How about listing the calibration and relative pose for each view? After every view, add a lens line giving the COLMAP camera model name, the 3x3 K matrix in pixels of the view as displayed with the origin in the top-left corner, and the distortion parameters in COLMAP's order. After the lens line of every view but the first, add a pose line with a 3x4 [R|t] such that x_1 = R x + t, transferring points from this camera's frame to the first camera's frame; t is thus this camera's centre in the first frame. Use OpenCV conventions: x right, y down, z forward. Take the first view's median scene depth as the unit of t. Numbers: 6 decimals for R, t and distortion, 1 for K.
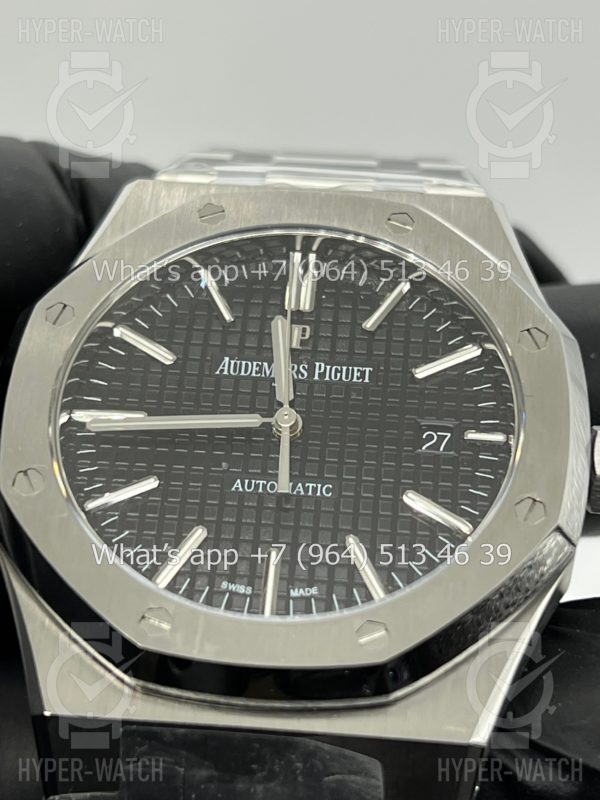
lens RADIAL K [[1916.3, 0, 298.8], [0, 1916.3, 395.7], [0, 0, 1]] dist [0.239833, 0.000000]
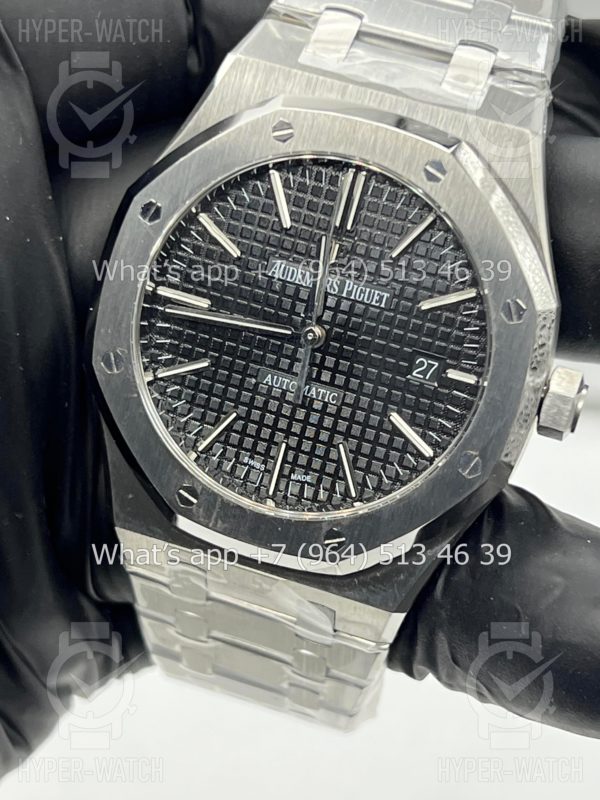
lens RADIAL K [[1916.3, 0, 292.7], [0, 1916.3, 386.1], [0, 0, 1]] dist [0.239833, 0.000000]
pose [[0.967410, 0.191231, -0.165975, 0.196546], [-0.049433, 0.785495, 0.616890, -0.736284], [0.248341, -0.588582, 0.769349, -0.009965]]
